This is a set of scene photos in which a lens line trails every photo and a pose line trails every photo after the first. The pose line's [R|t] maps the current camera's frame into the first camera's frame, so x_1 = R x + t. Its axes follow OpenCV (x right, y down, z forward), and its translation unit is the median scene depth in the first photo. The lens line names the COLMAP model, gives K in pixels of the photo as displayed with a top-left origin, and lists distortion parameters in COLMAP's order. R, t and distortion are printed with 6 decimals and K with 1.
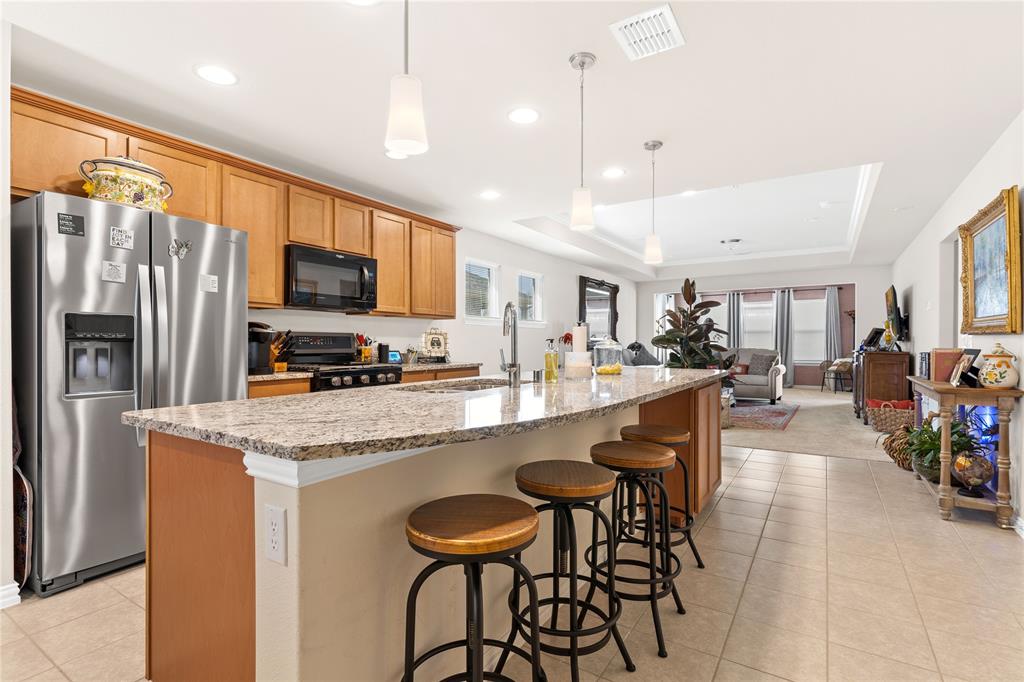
lens RADIAL K [[497.2, 0, 512.0], [0, 497.2, 341.0], [0, 0, 1]] dist [-0.000911, -0.000185]
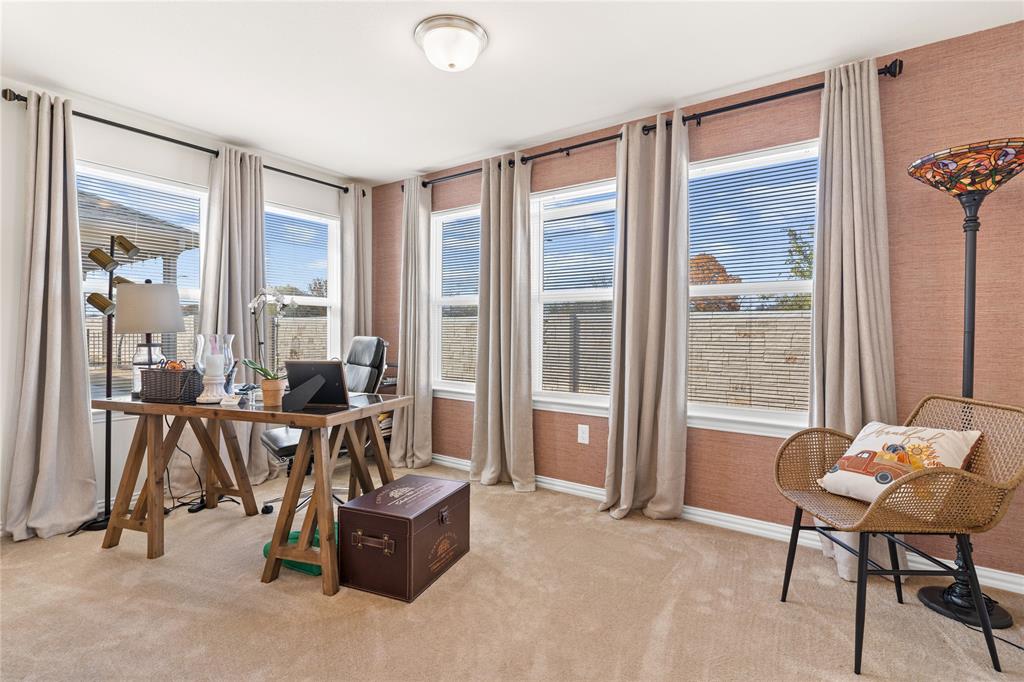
lens RADIAL K [[481.9, 0, 509.9], [0, 481.9, 329.1], [0, 0, 1]] dist [0.000726, 0.000119]
pose [[0.999108, 0.010184, -0.040969, 0.492013], [-0.009986, 0.999937, 0.005047, 0.000181], [0.041018, -0.004633, 0.999148, 0.762220]]
